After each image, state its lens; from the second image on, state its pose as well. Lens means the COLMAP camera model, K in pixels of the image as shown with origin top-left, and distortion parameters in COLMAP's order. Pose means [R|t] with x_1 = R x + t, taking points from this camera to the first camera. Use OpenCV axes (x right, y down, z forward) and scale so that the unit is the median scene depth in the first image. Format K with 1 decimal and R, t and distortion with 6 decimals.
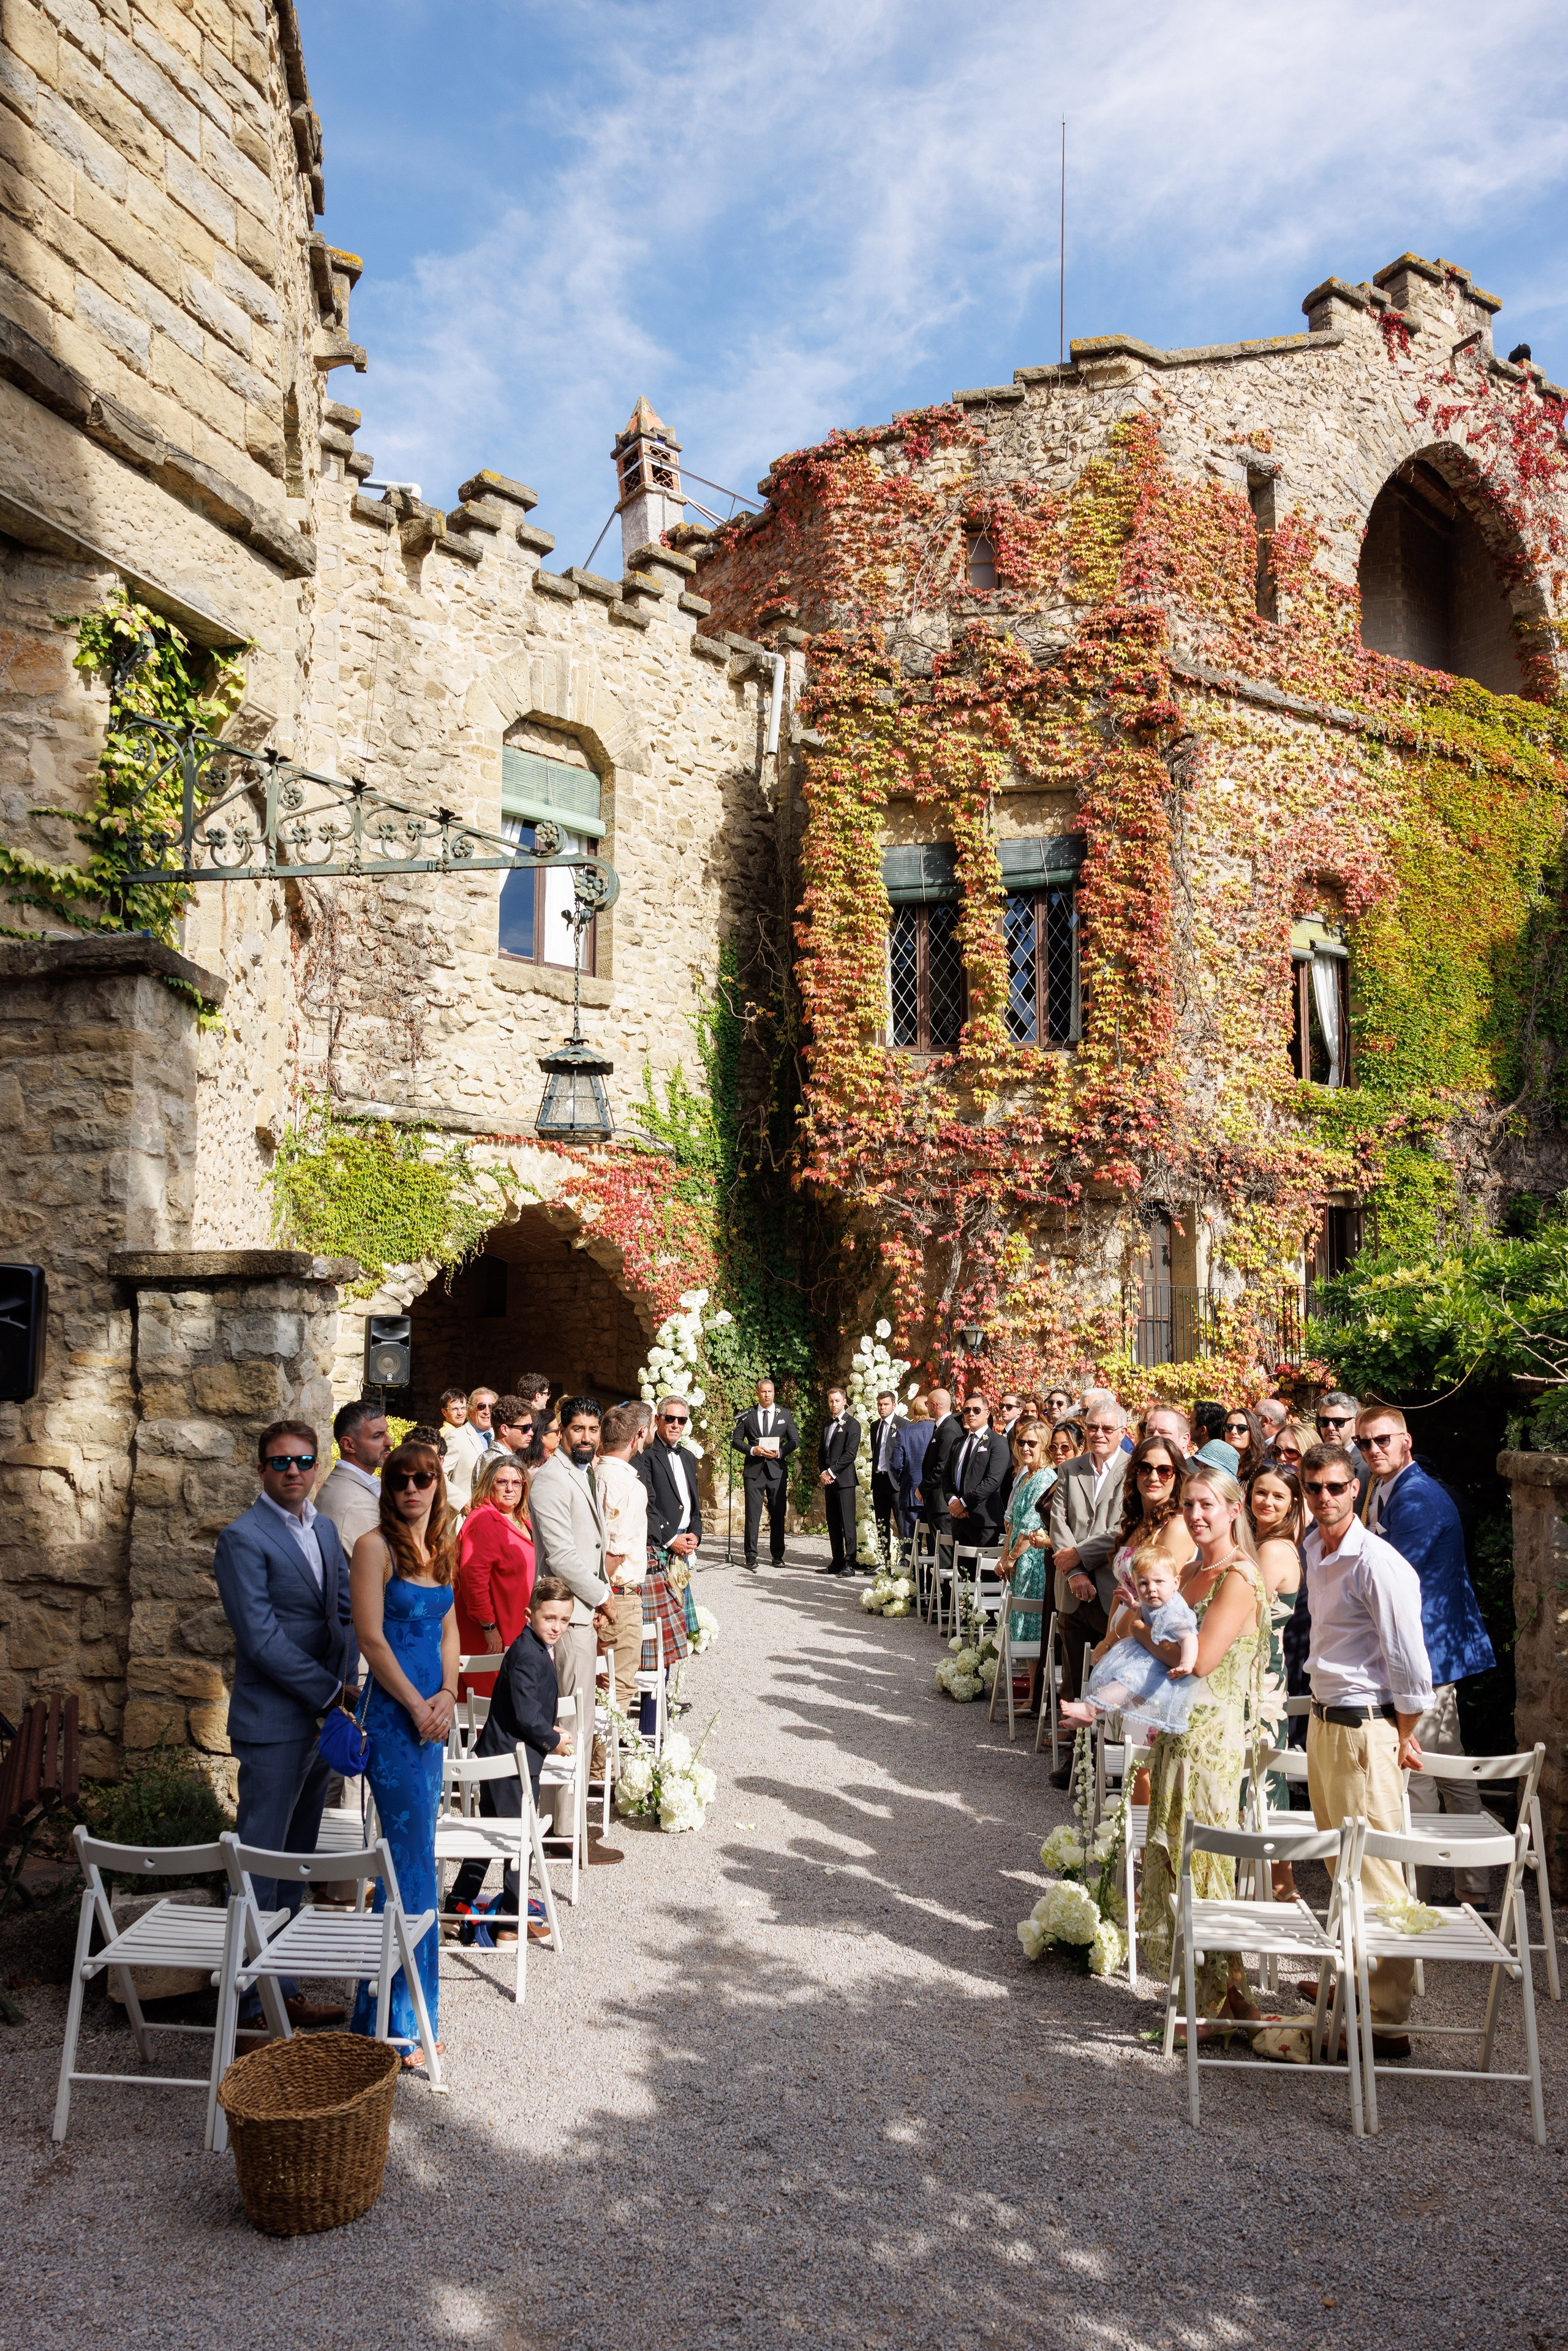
lens RADIAL K [[1634.2, 0, 756.9], [0, 1634.2, 1222.0], [0, 0, 1]] dist [-0.000573, 0.008262]
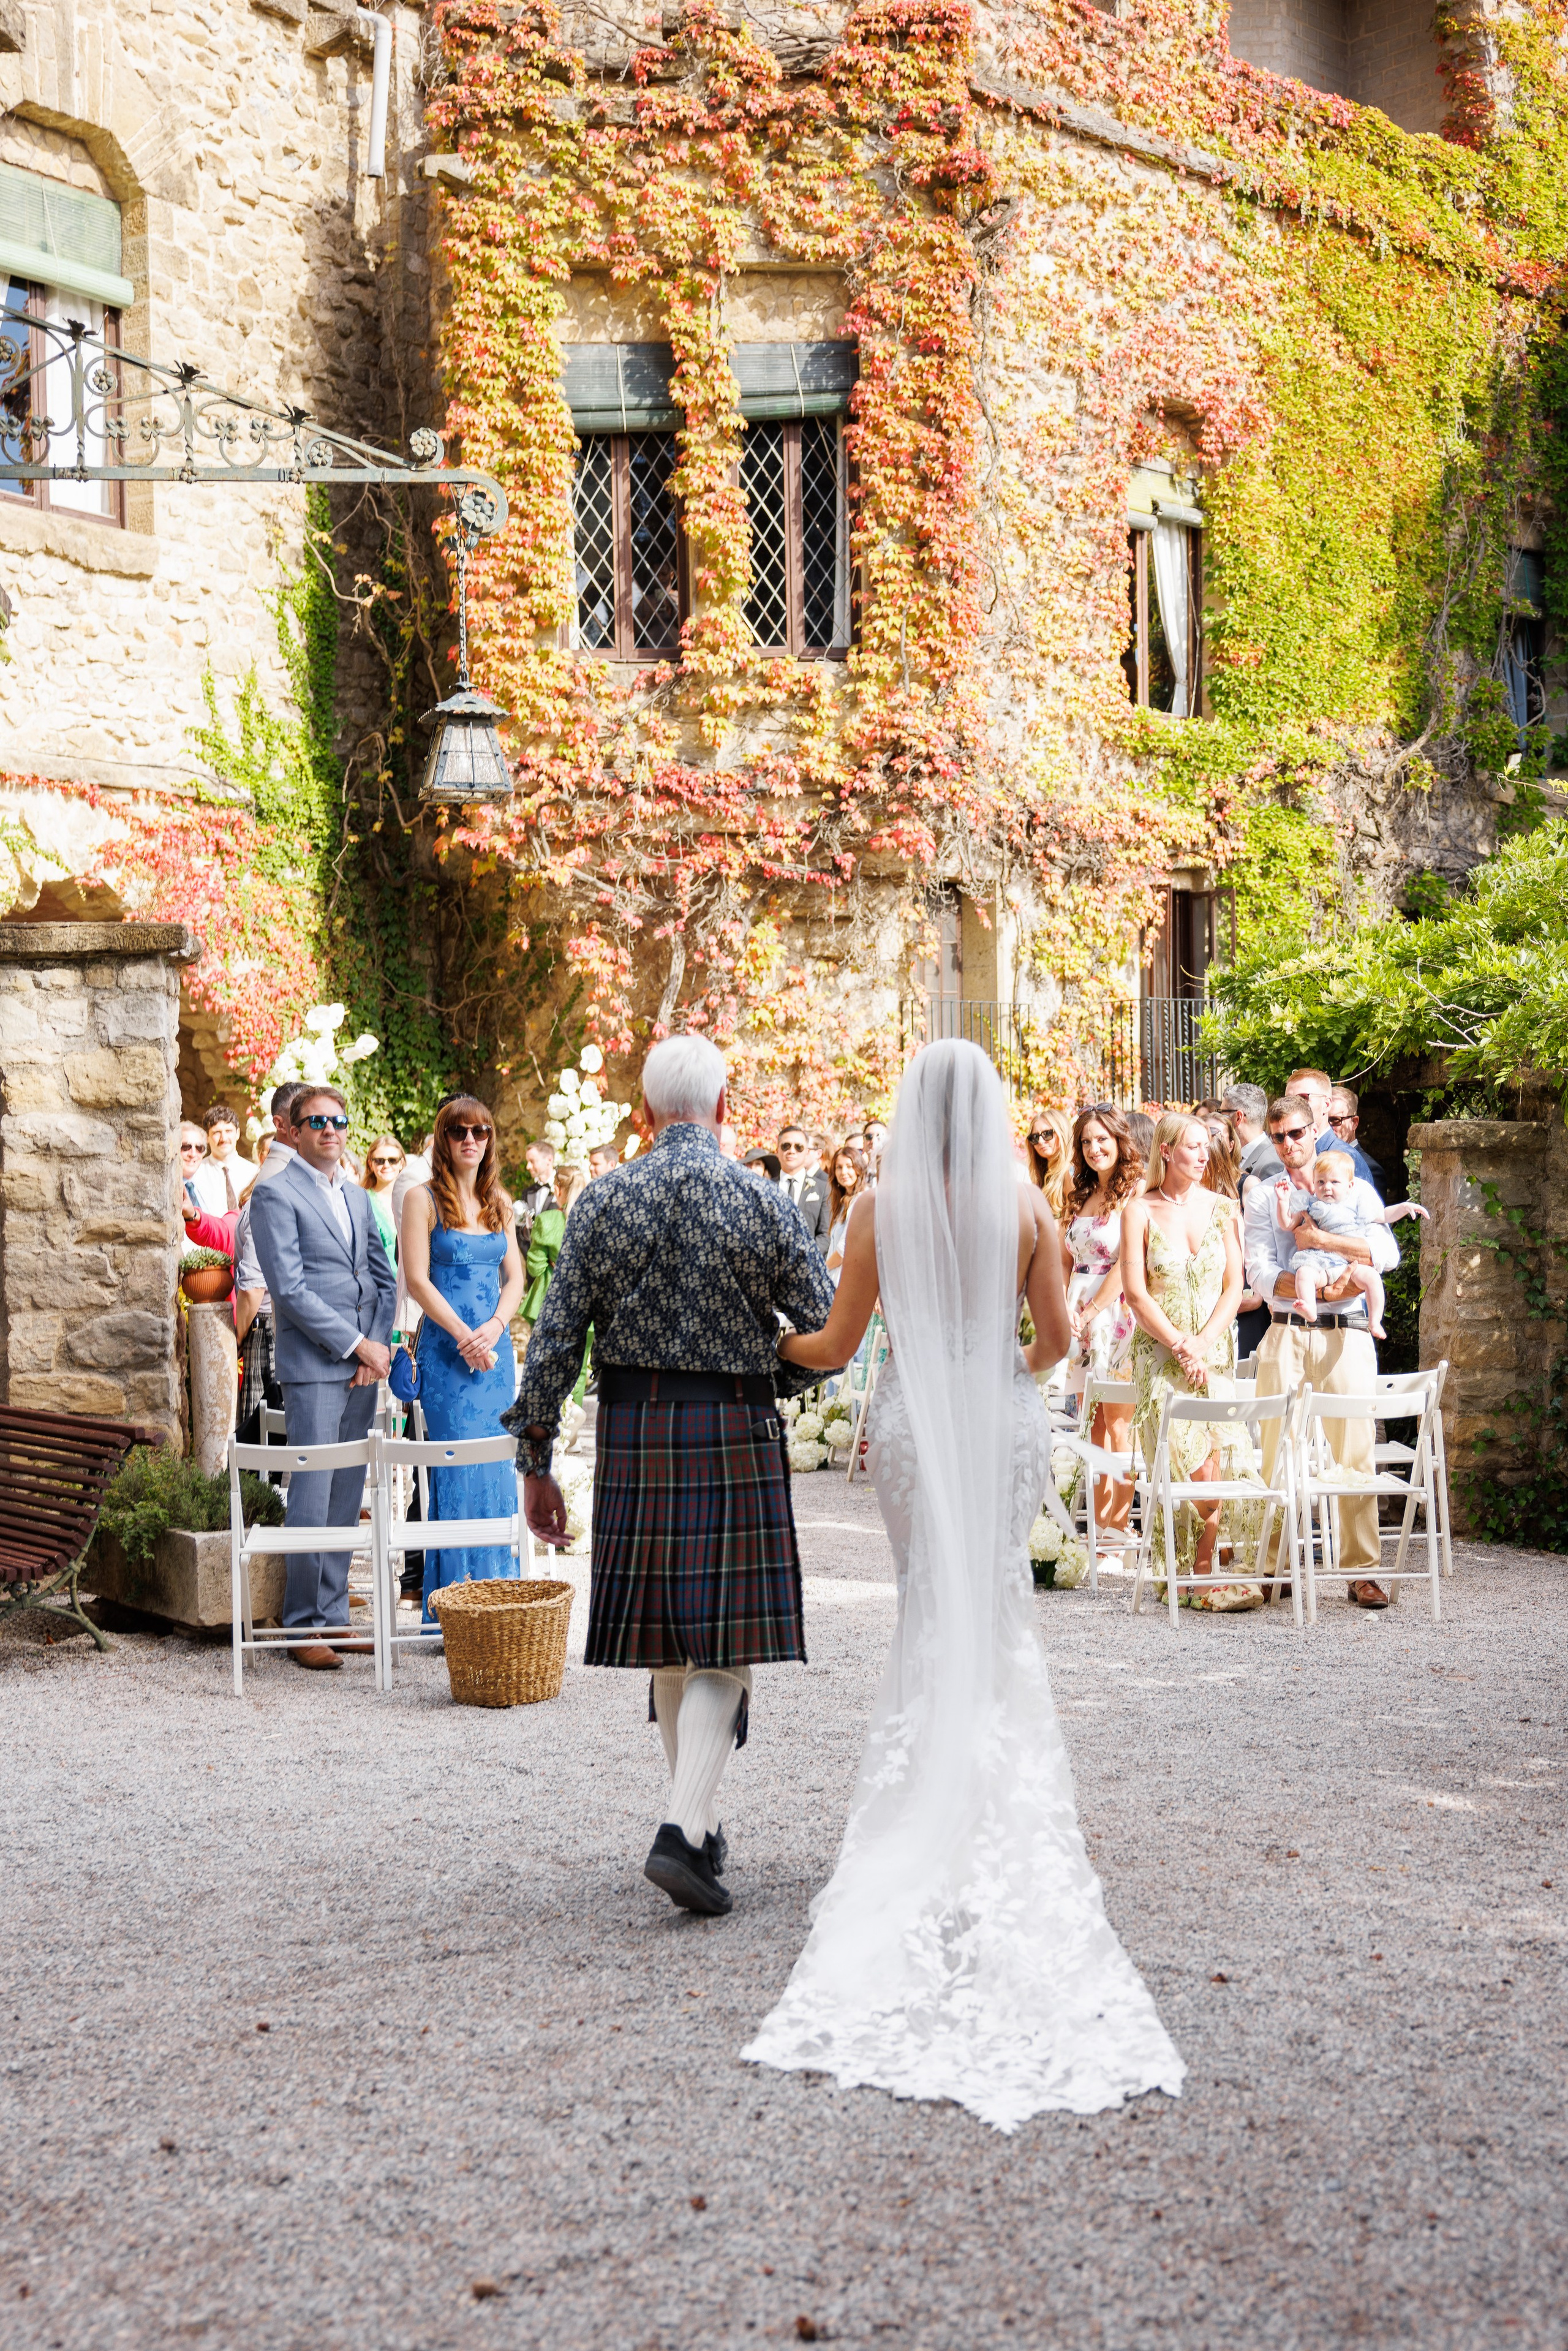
lens RADIAL K [[2920.2, 0, 793.4], [0, 2920.2, 1326.4], [0, 0, 1]] dist [0.008447, 0.020662]
pose [[0.973266, -0.030673, 0.227624, -0.115998], [-0.000703, 0.990640, 0.136498, 0.006207], [-0.229680, -0.133009, 0.964135, -0.233798]]
